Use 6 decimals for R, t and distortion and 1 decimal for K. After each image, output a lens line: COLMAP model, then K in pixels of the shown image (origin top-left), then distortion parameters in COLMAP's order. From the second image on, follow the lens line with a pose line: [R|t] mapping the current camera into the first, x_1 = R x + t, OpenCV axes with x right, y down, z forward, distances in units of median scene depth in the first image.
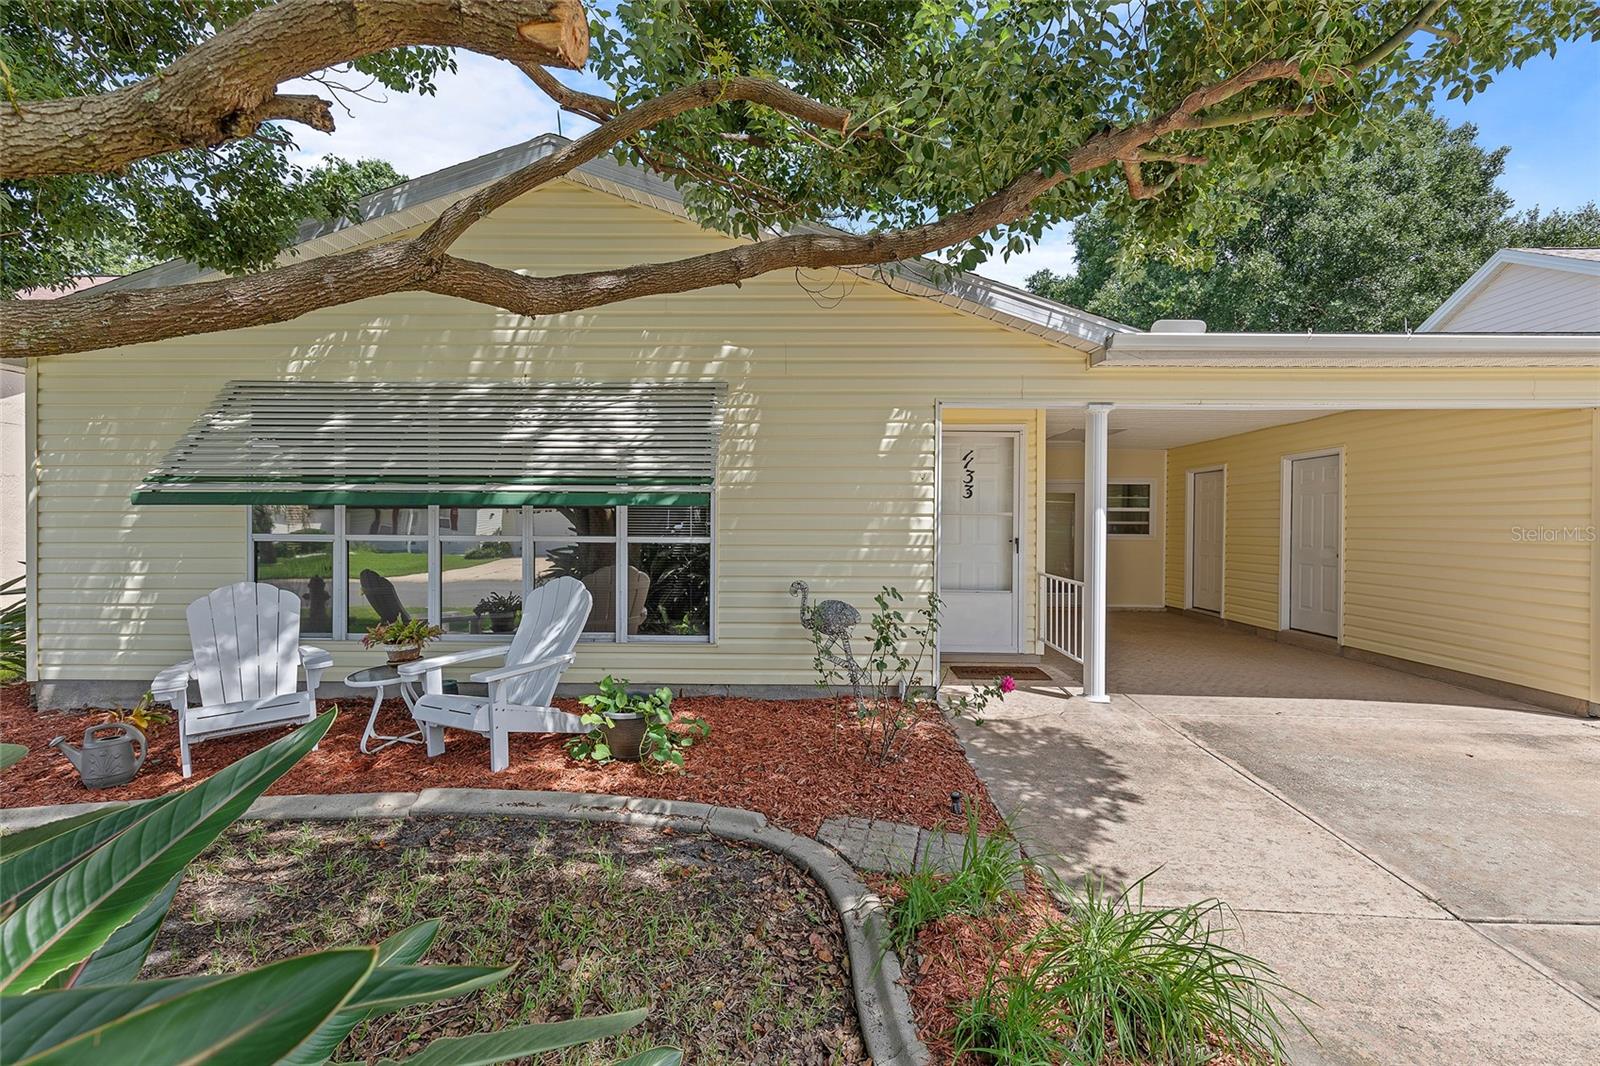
lens RADIAL K [[723.5, 0, 800.0], [0, 723.5, 533.0], [0, 0, 1]] dist [0.001558, 0.000092]
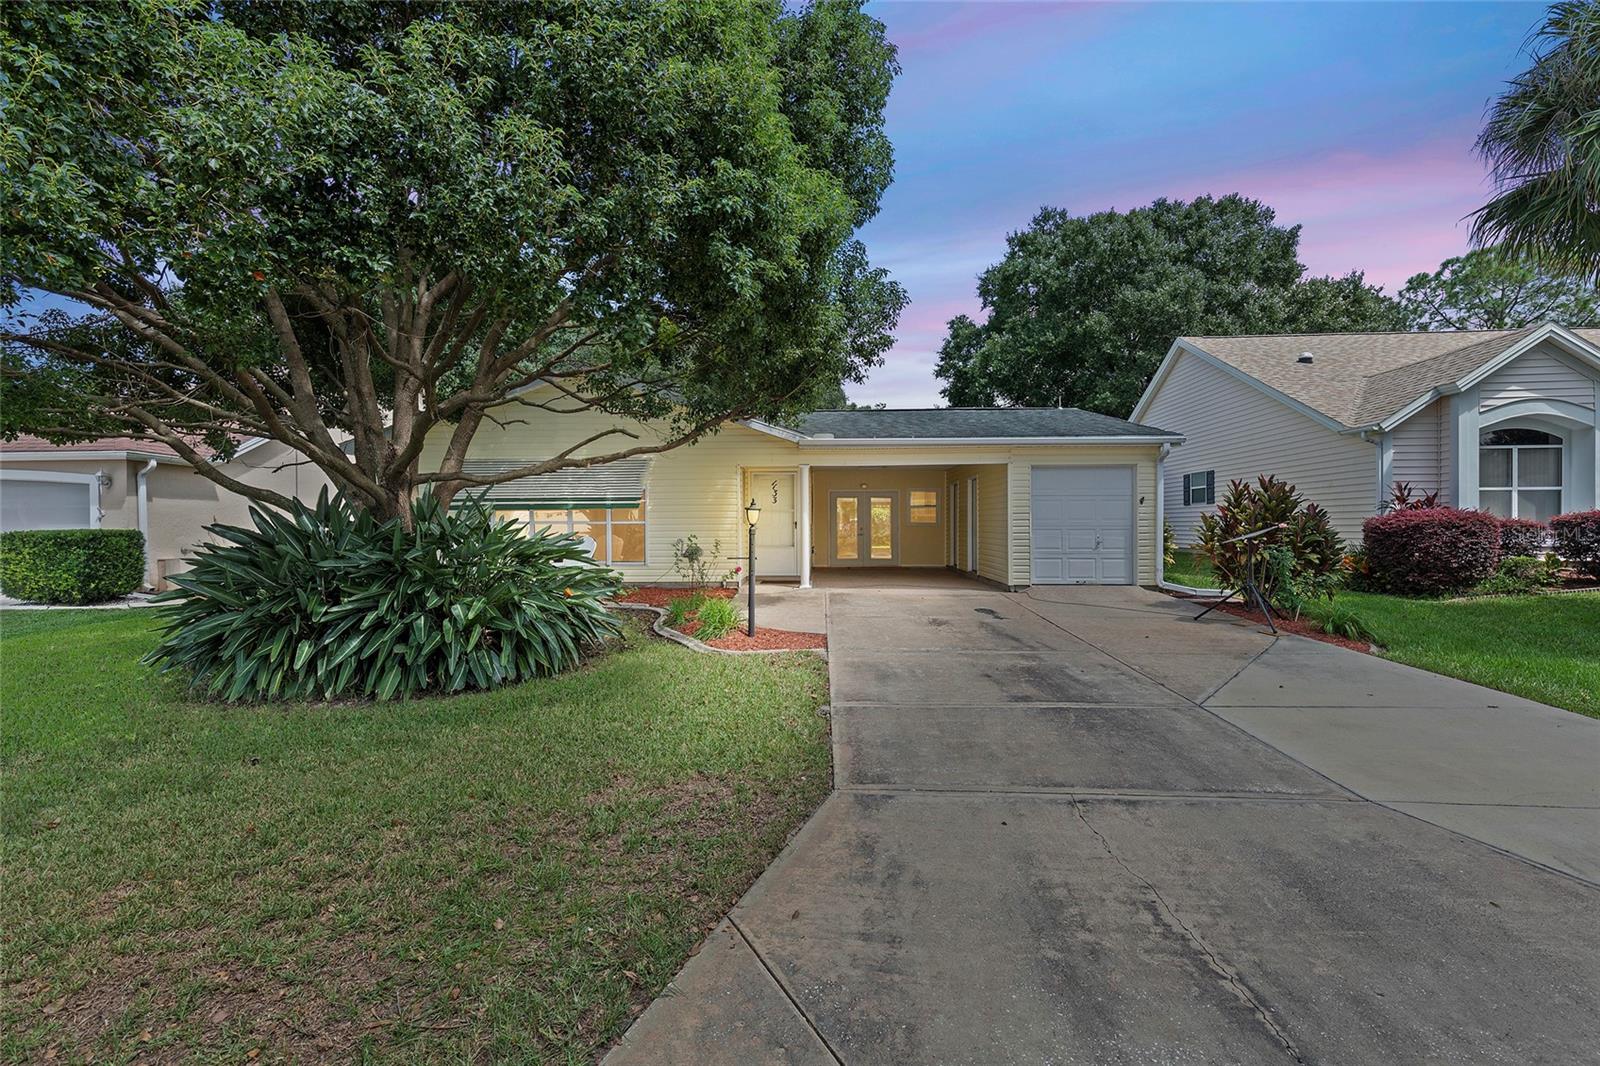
lens RADIAL K [[704.6, 0, 800.0], [0, 704.6, 533.0], [0, 0, 1]] dist [0.006239, -0.000037]
pose [[0.999849, -0.010597, -0.013789, 0.453798], [0.010622, 0.999942, 0.001700, 0.049733], [0.013770, -0.001847, 0.999903, -1.439731]]
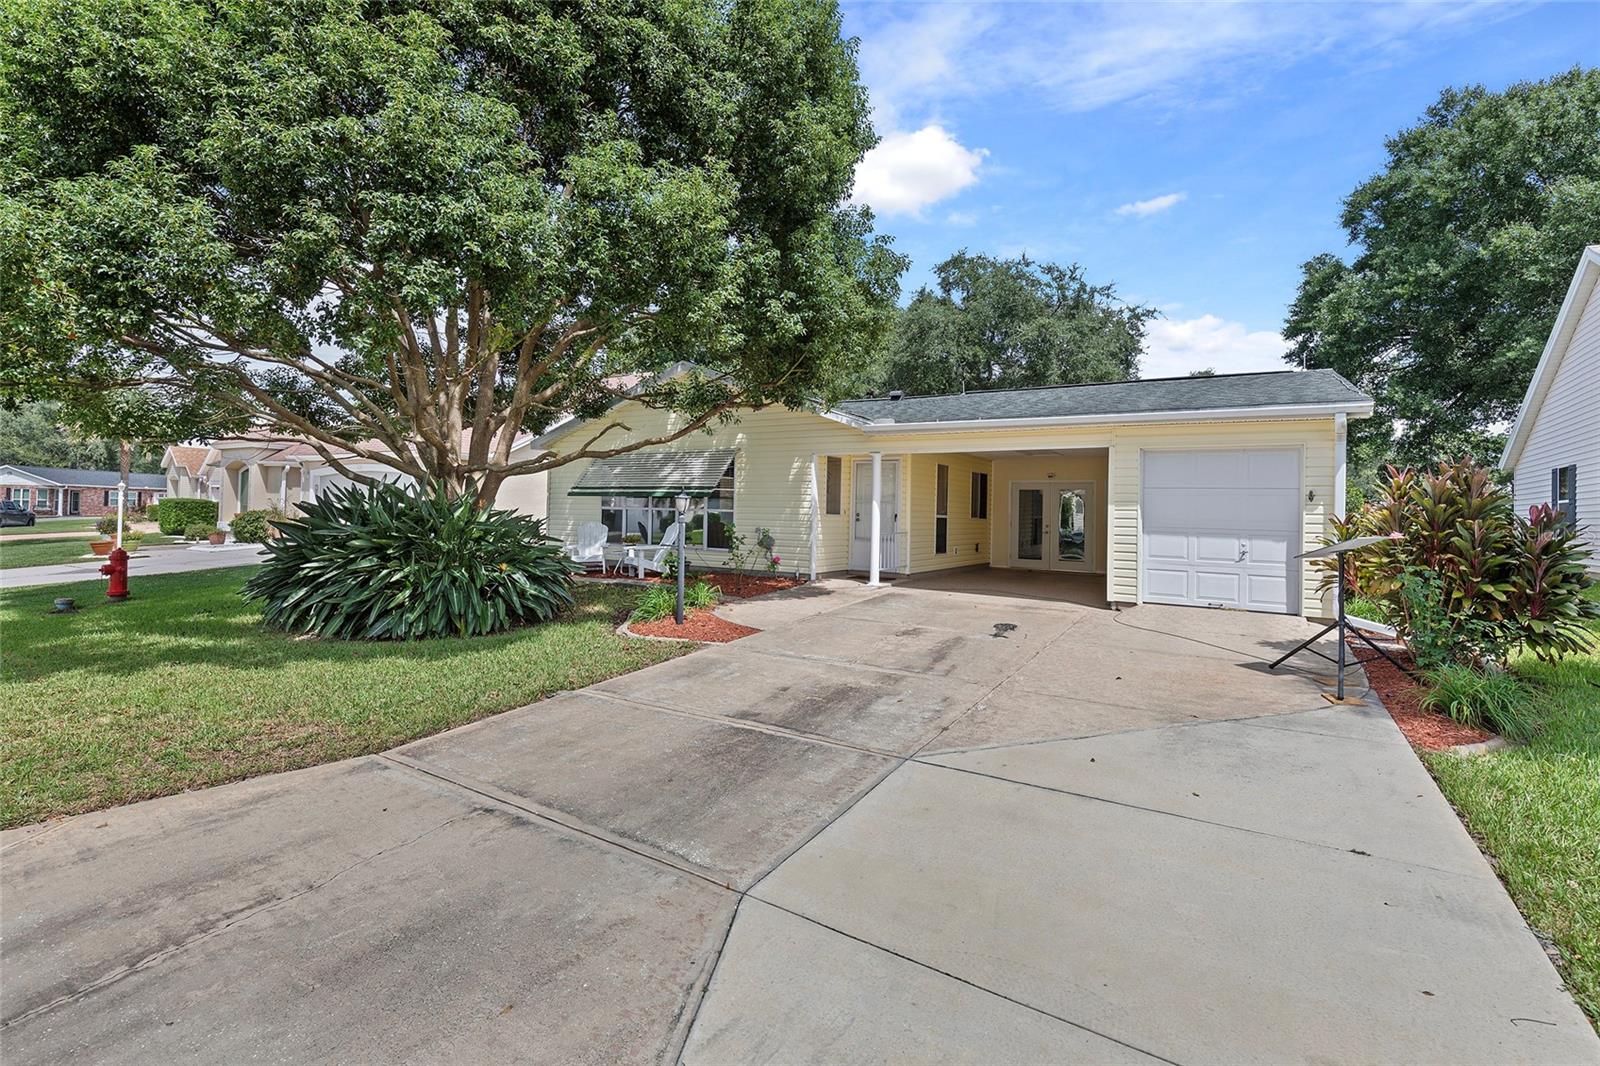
lens RADIAL K [[731.3, 0, 796.7], [0, 731.3, 501.4], [0, 0, 1]] dist [0.007441, -0.000180]
pose [[0.866998, 0.006149, -0.498273, 1.417413], [-0.023246, 0.999334, -0.028116, 0.046159], [0.497769, 0.035960, 0.866564, -1.160516]]
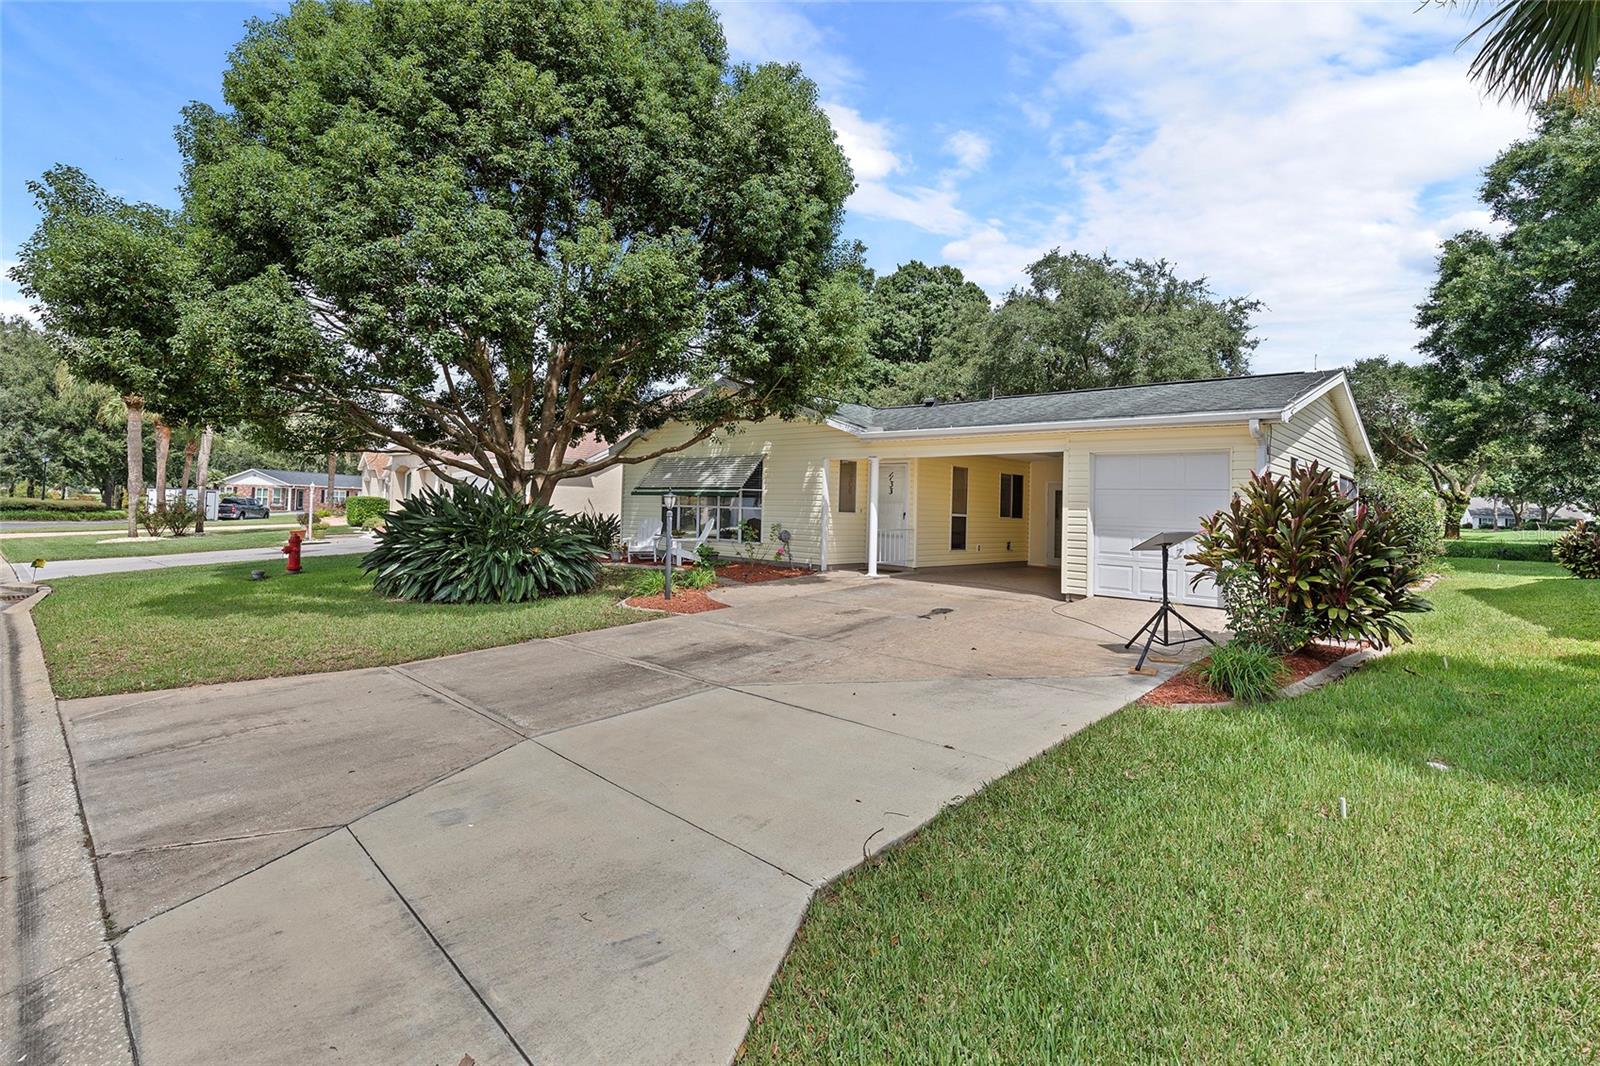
lens RADIAL K [[739.8, 0, 800.2], [0, 739.8, 488.8], [0, 0, 1]] dist [0.001335, 0.004417]
pose [[0.757370, -0.001464, -0.652984, 2.021014], [-0.032492, 0.998674, -0.039926, 0.045912], [0.652177, 0.051456, 0.756319, -1.179205]]
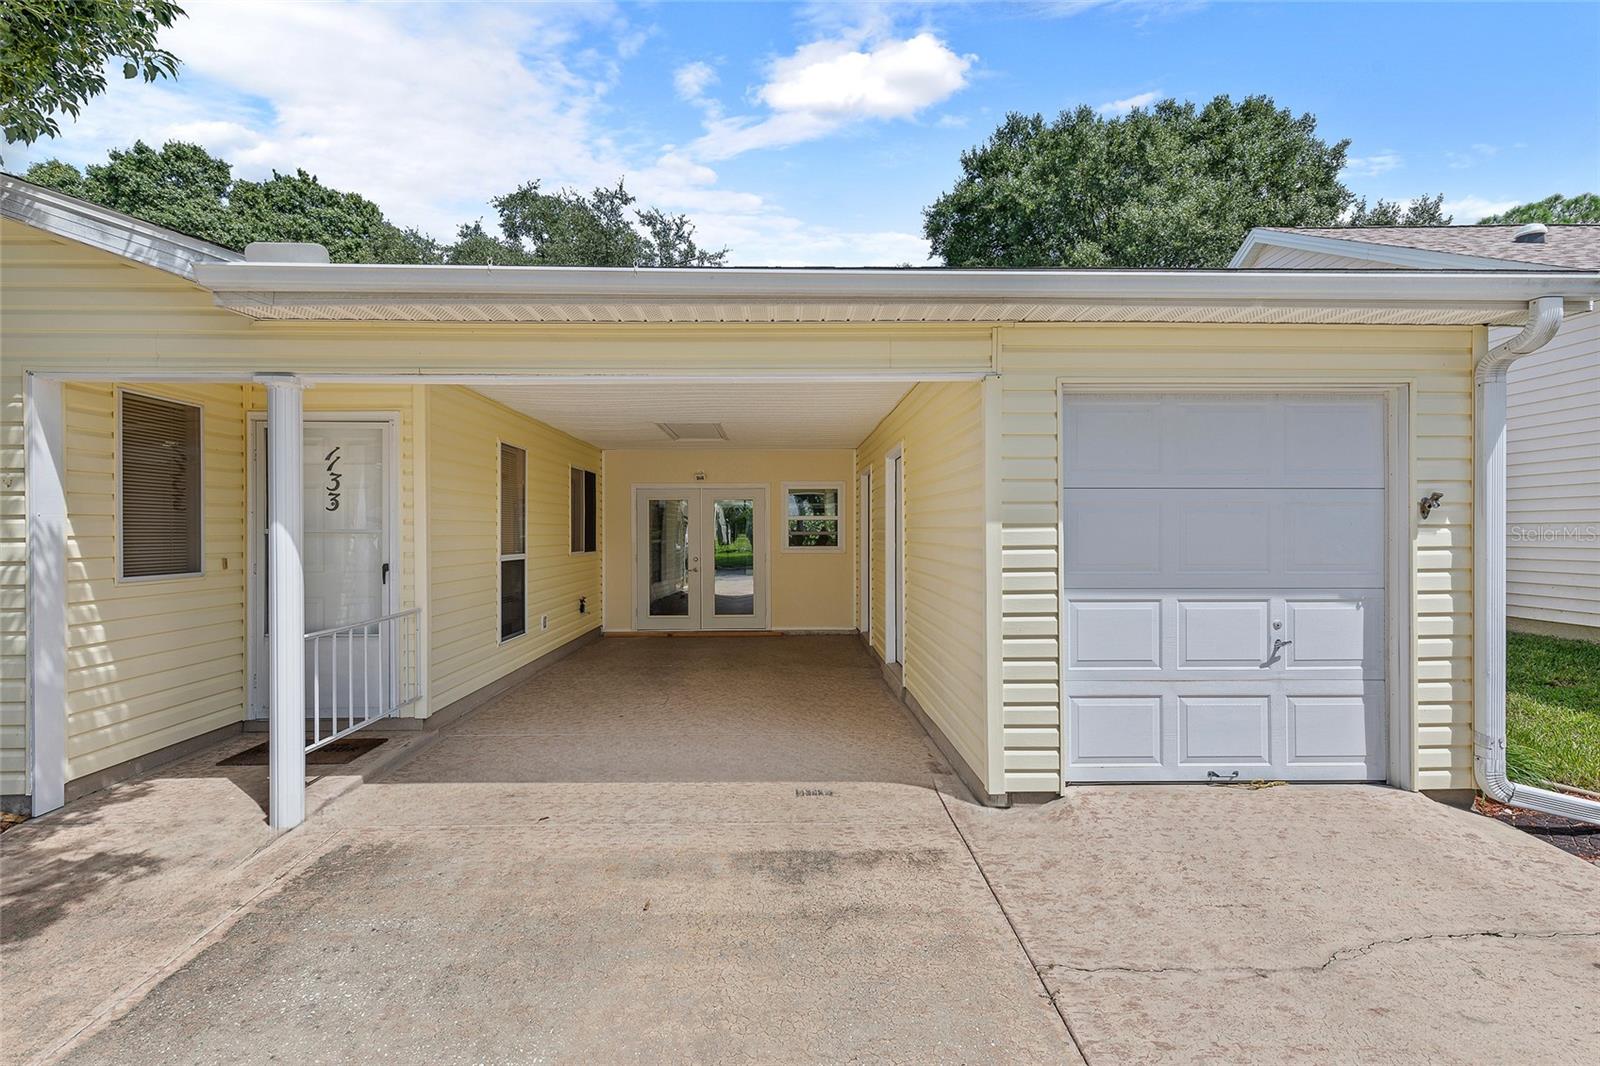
lens RADIAL K [[721.8, 0, 791.6], [0, 721.8, 529.5], [0, 0, 1]] dist [0.005071, -0.000002]
pose [[0.999090, -0.010084, 0.041441, 0.921407], [0.010585, 0.999873, -0.011874, -0.019532], [-0.041316, 0.012302, 0.999070, 0.313728]]
